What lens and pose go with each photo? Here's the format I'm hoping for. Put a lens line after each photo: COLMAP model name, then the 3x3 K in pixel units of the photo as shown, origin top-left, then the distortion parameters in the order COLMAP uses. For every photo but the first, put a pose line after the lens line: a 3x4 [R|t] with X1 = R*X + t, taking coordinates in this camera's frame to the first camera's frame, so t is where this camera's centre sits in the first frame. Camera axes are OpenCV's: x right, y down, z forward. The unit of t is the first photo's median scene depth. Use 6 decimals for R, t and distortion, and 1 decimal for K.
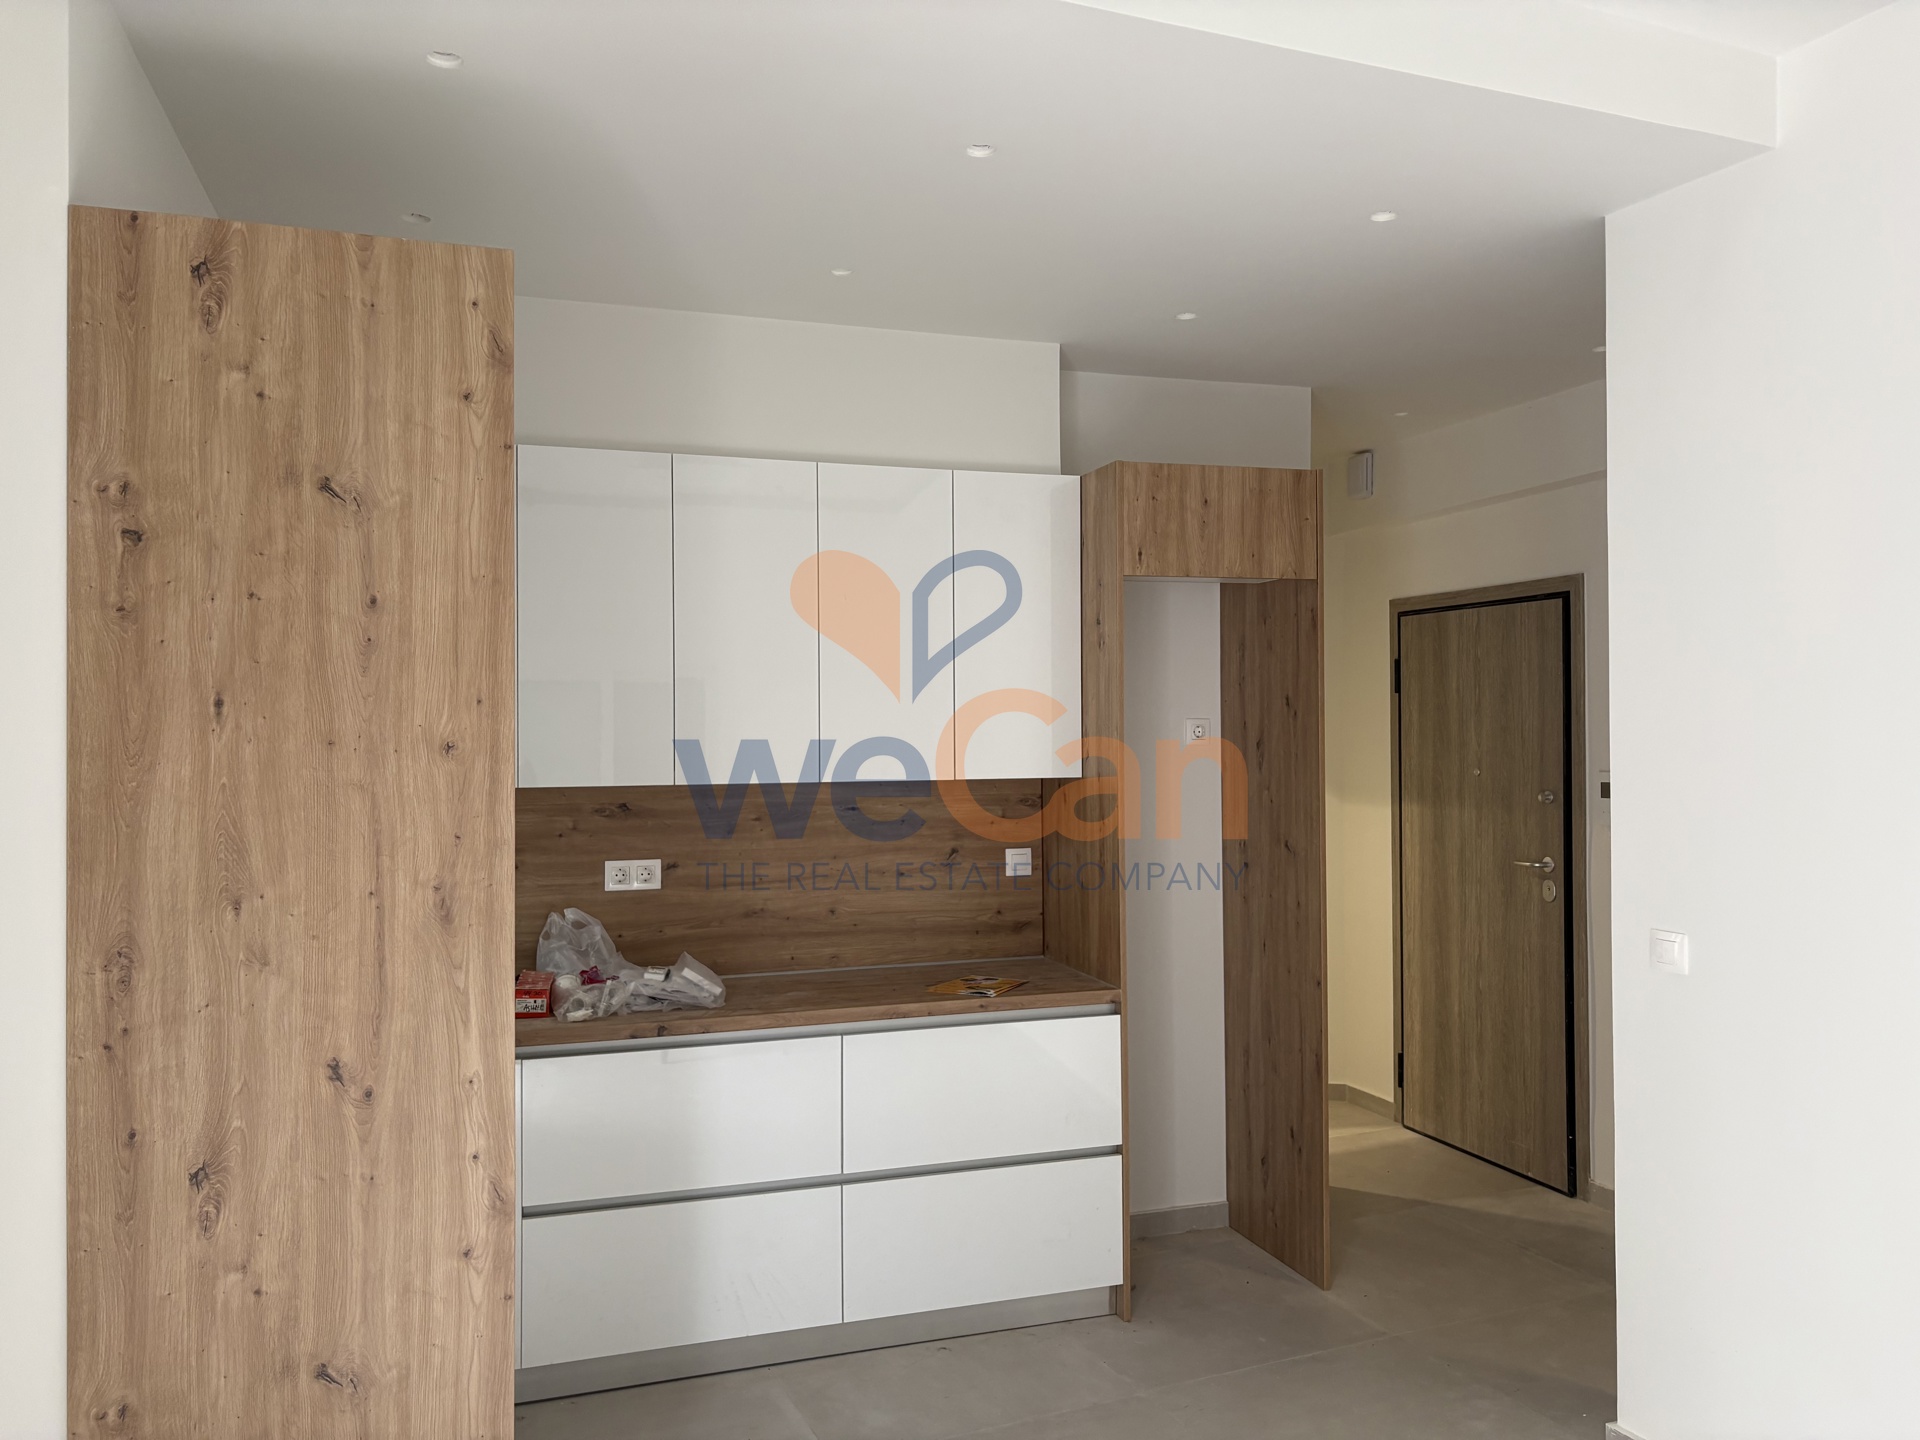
lens RADIAL K [[1448.9, 0, 964.5], [0, 1448.9, 713.8], [0, 0, 1]] dist [0.053754, -0.041597]
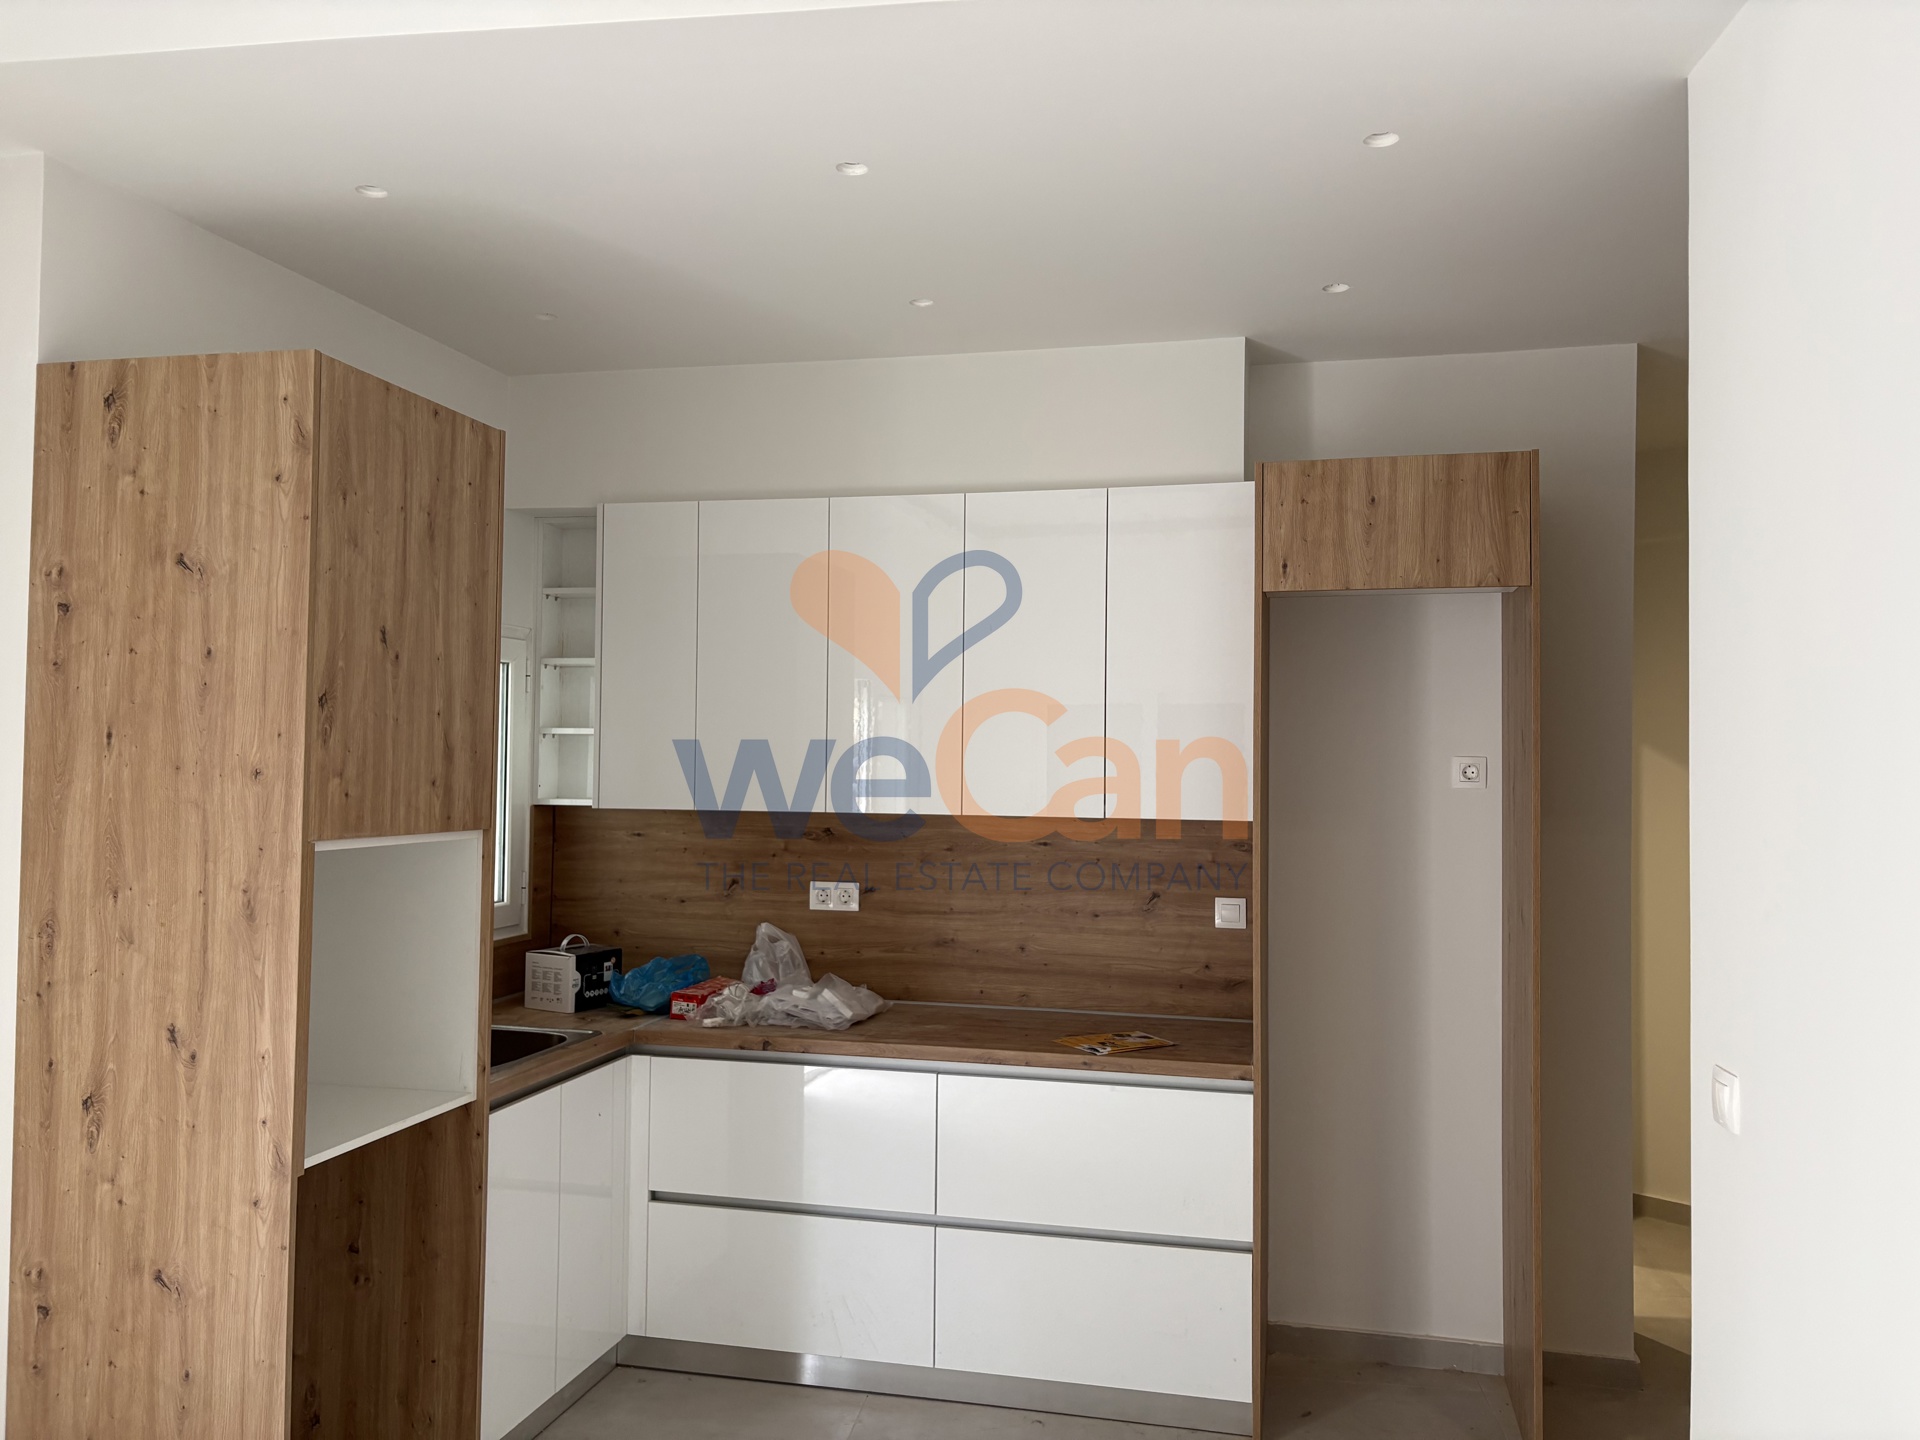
lens RADIAL K [[1448.9, 0, 959.1], [0, 1448.9, 717.3], [0, 0, 1]] dist [0.053754, -0.041597]
pose [[0.849211, 0.001548, -0.528051, 0.765349], [-0.009381, 0.999882, -0.012154, -0.013680], [0.527970, 0.015275, 0.849126, 0.288532]]
